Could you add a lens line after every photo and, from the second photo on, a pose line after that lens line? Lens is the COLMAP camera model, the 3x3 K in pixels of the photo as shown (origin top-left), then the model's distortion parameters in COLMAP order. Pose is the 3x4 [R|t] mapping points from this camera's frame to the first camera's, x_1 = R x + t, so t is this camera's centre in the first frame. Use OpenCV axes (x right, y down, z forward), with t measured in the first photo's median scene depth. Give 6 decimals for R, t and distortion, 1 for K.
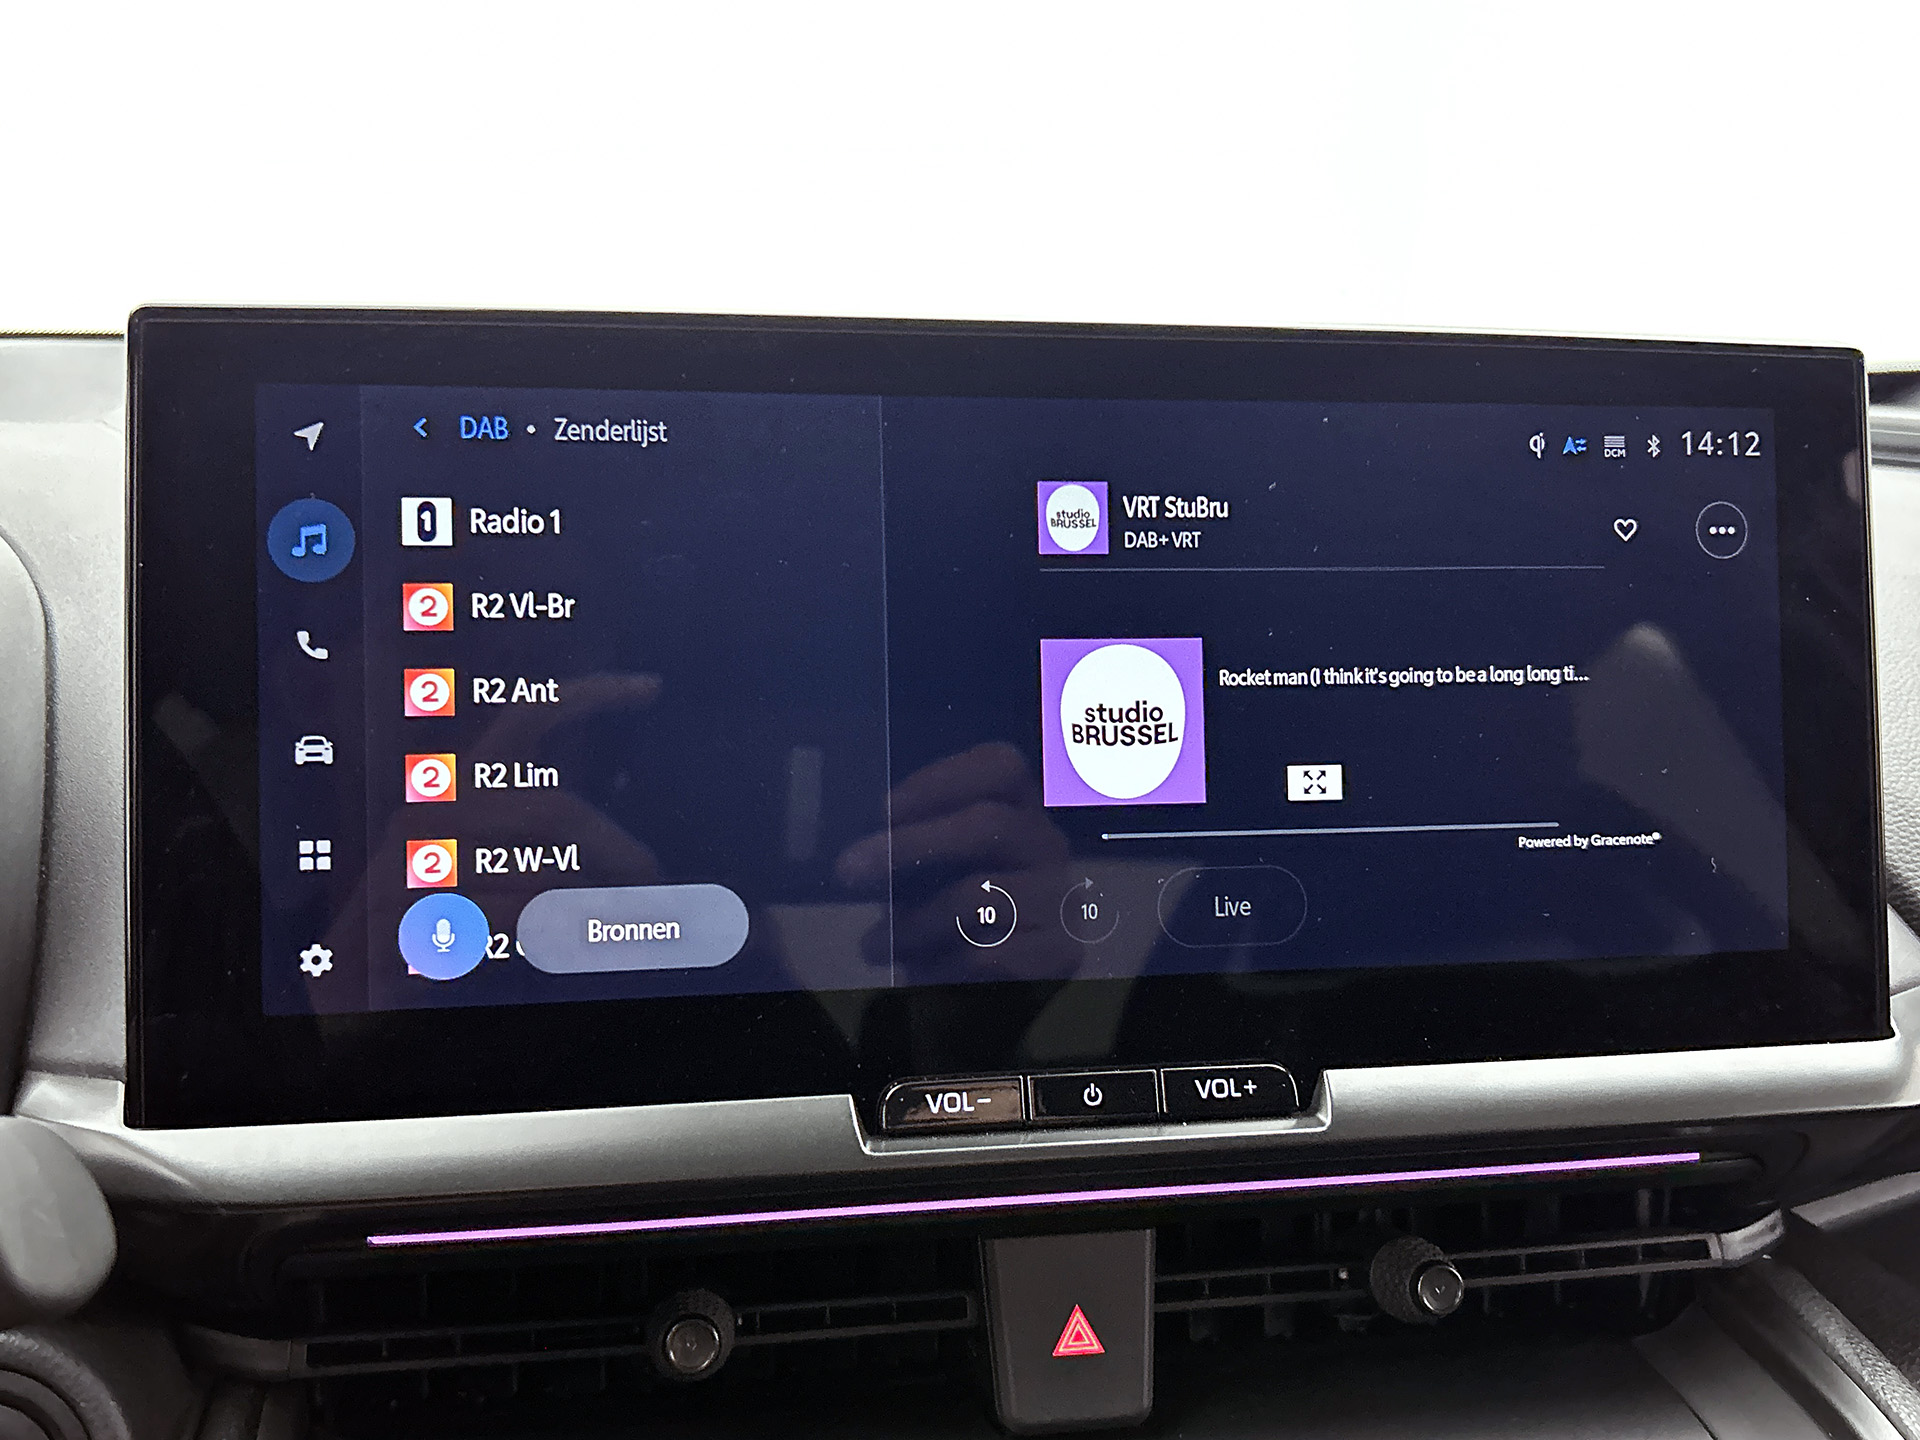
lens RADIAL K [[1892.0, 0, 960.0], [0, 1892.0, 720.0], [0, 0, 1]] dist [0.089314, 0.007466]
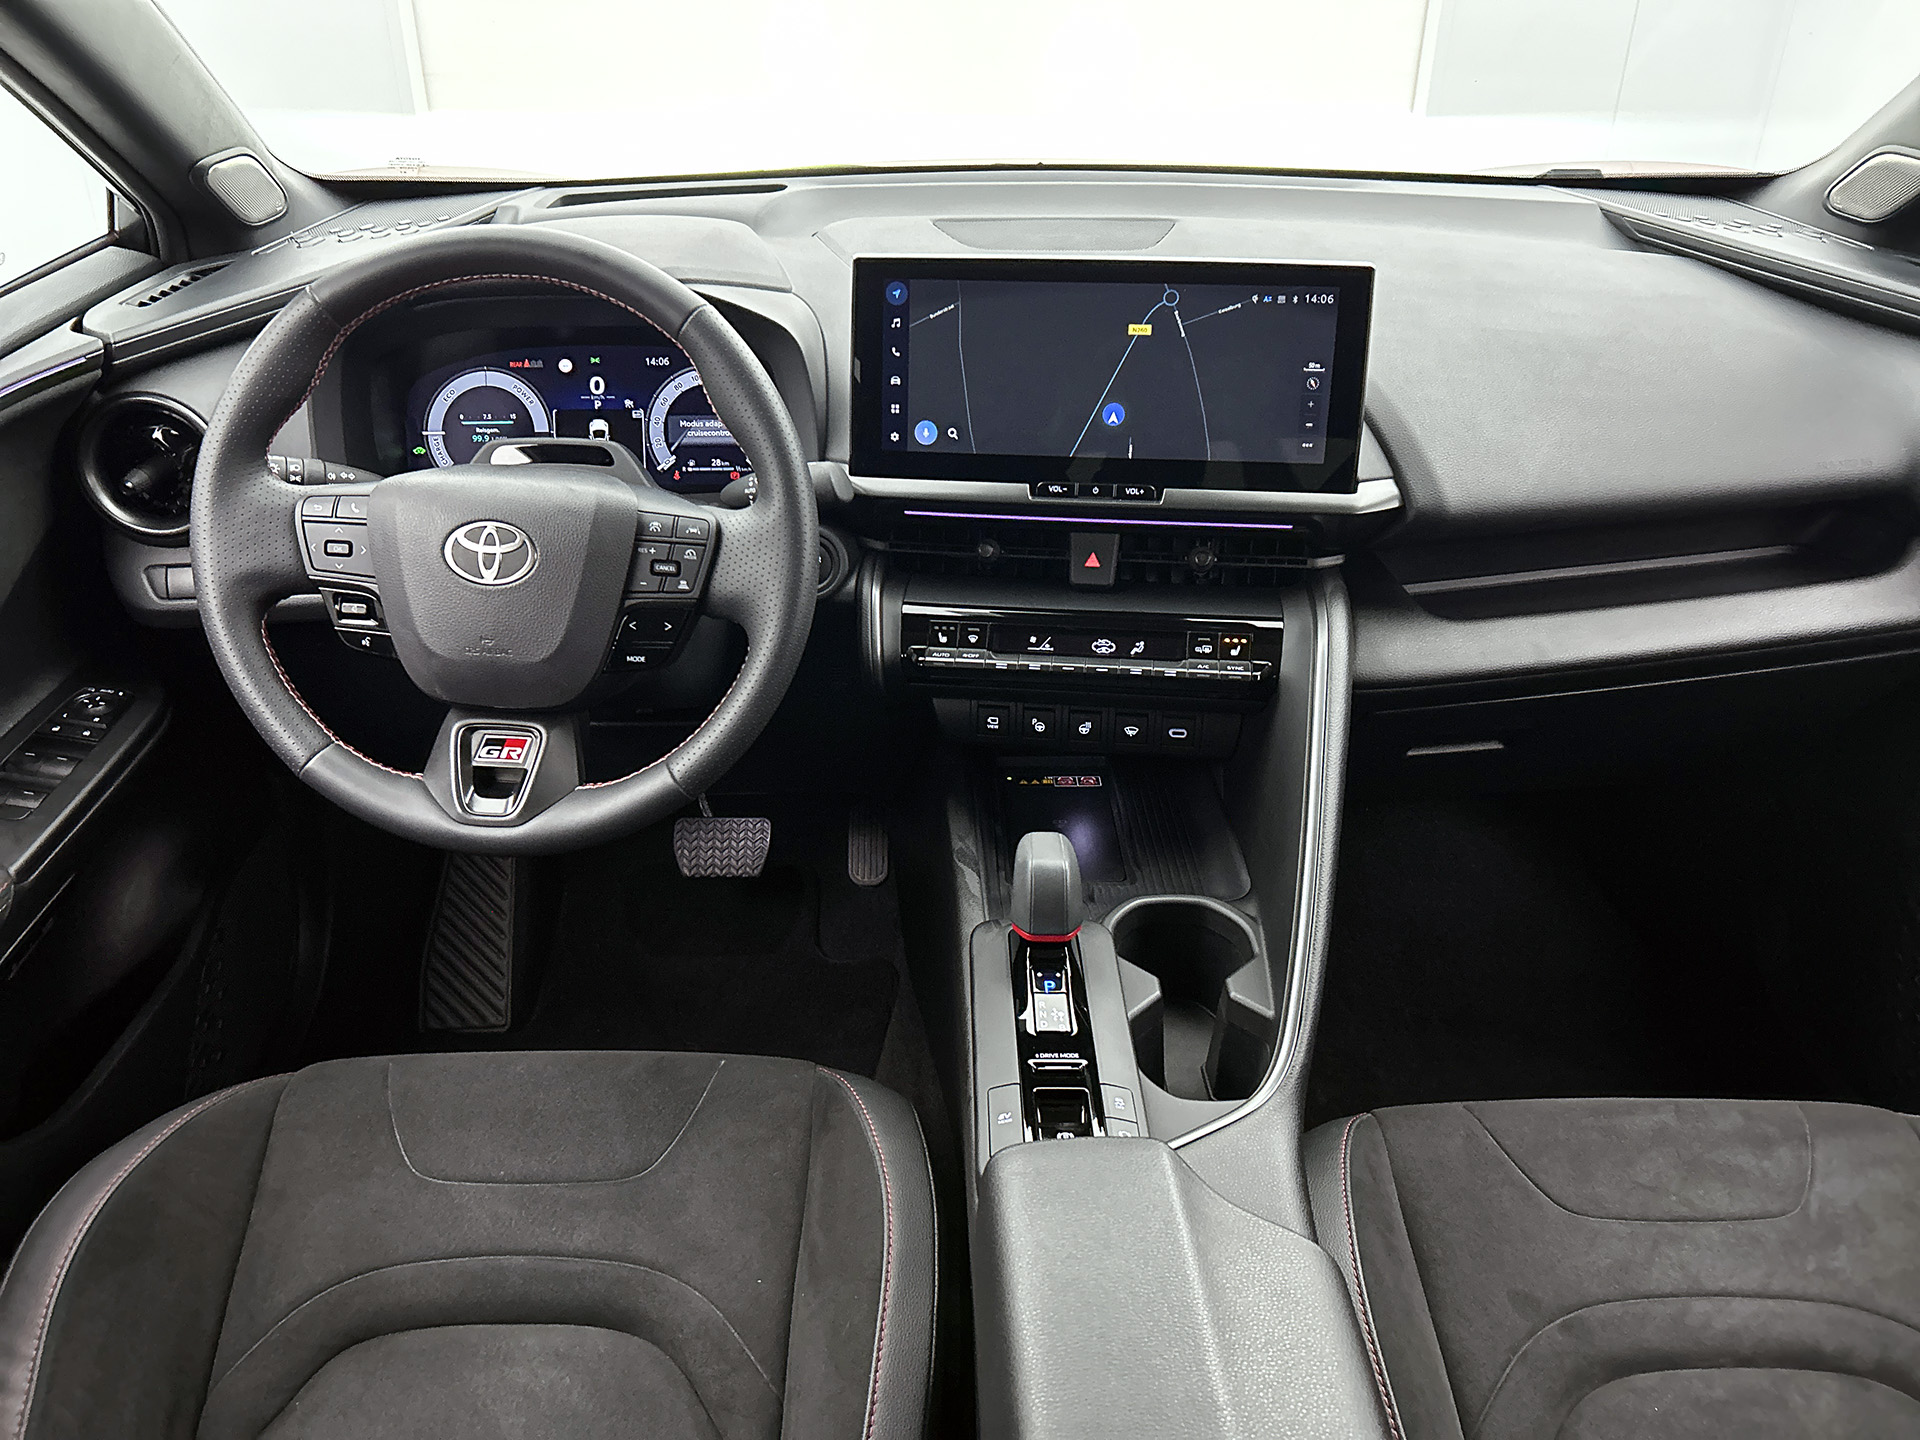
lens RADIAL K [[1443.7, 0, 915.7], [0, 1443.7, 706.5], [0, 0, 1]] dist [0.060737, -0.003223]
pose [[0.933951, 0.123640, -0.335332, 0.673944], [-0.037933, 0.967247, 0.250985, -0.073728], [0.355381, -0.221688, 0.908052, -1.574307]]
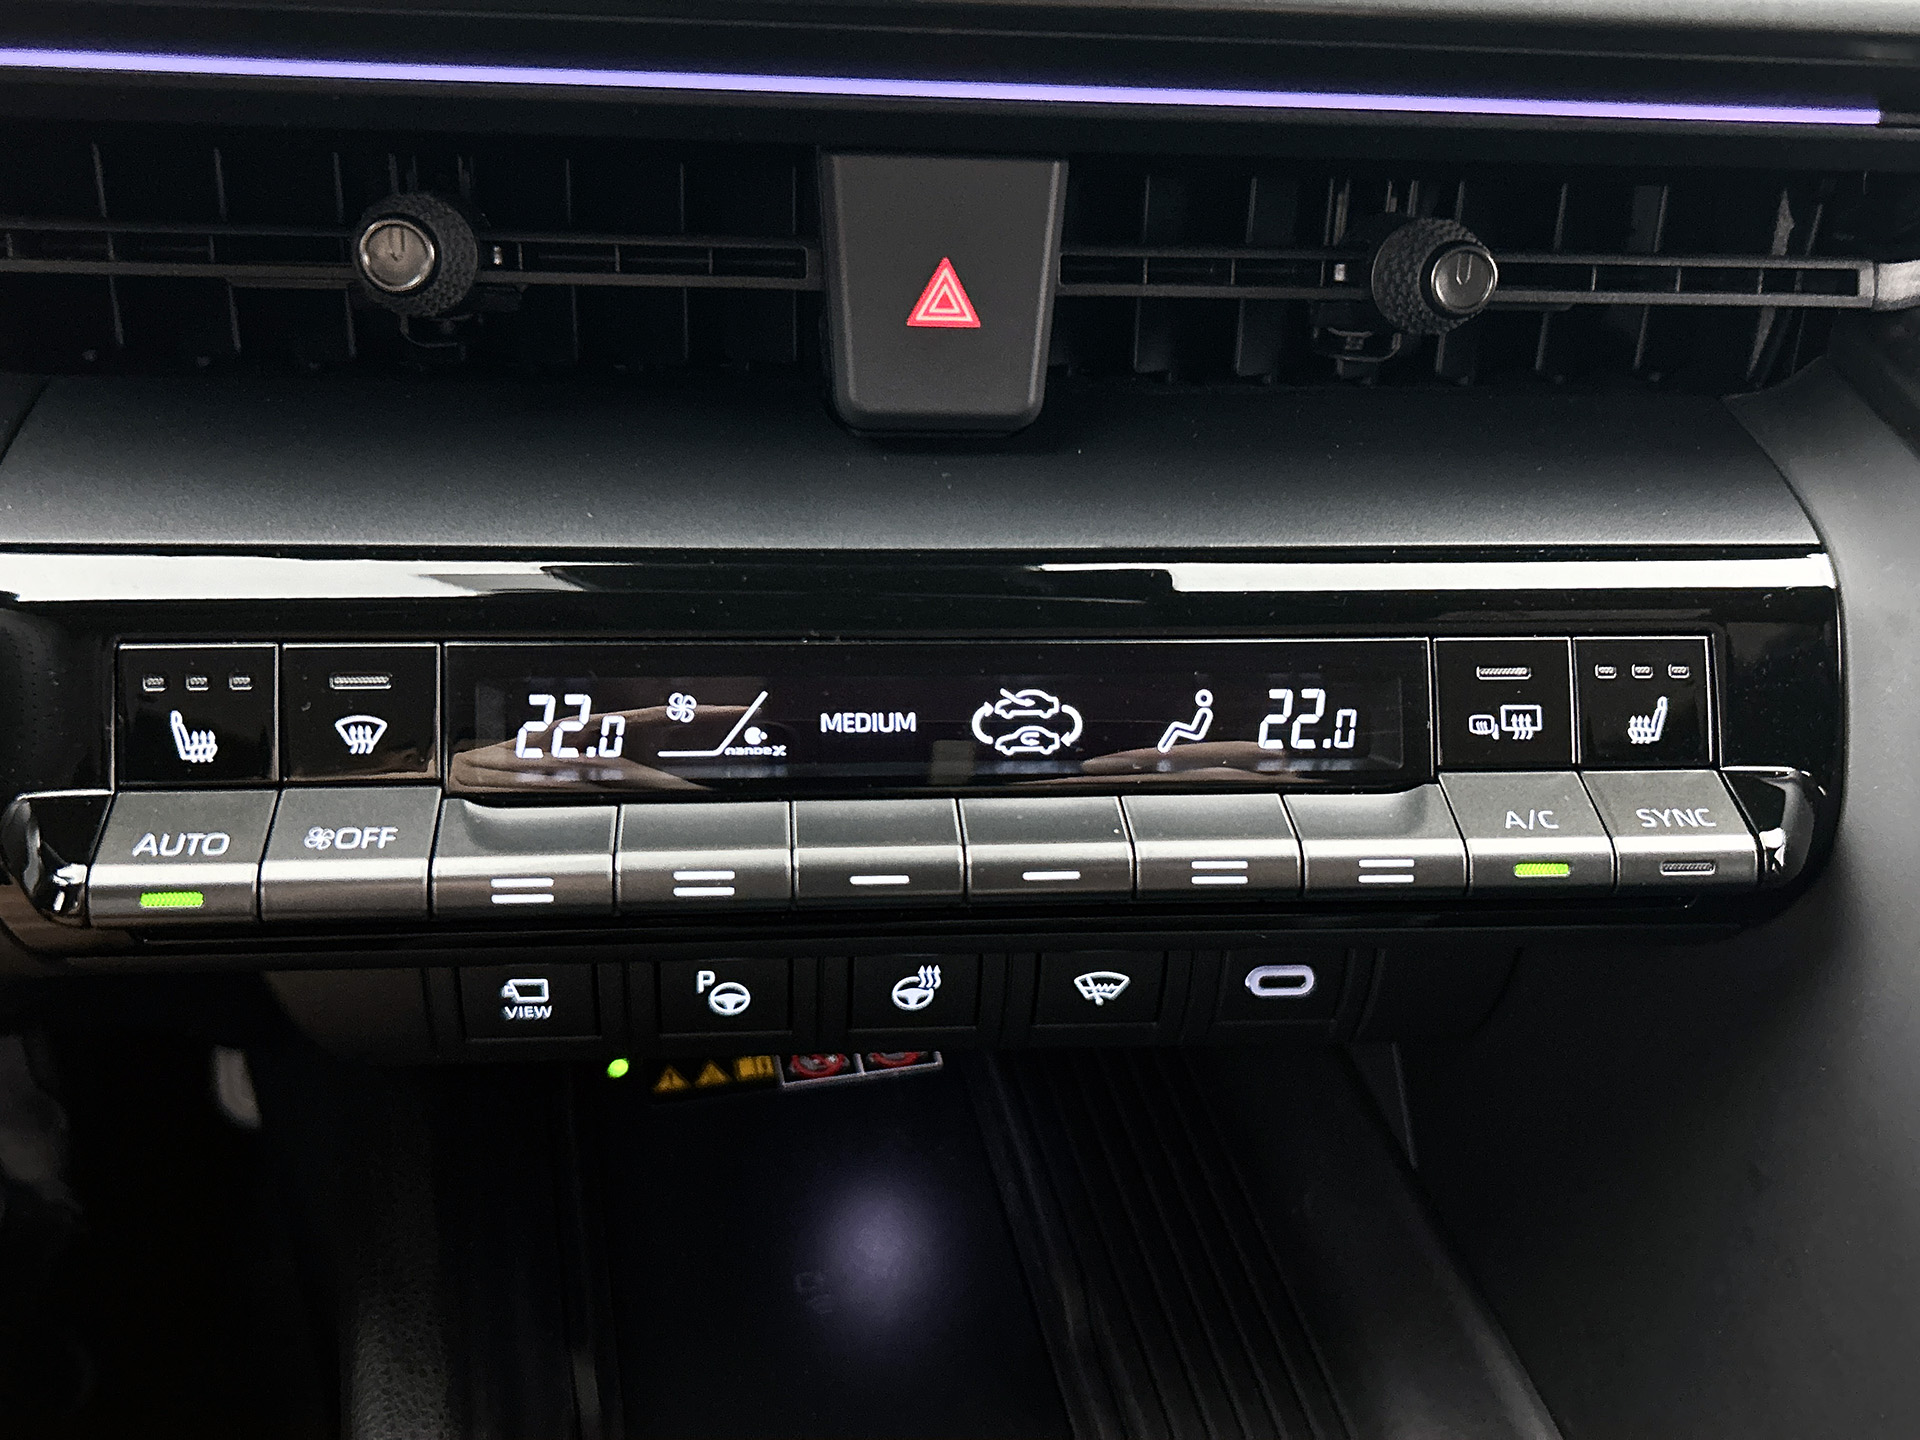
lens RADIAL K [[1790.9, 0, 960.0], [0, 1790.9, 720.0], [0, 0, 1]] dist [-0.002941, -0.023692]
pose [[0.992058, 0.091471, -0.086337, 0.139445], [-0.052254, 0.924081, 0.378607, 0.209917], [0.114414, -0.371088, 0.921522, 0.312863]]
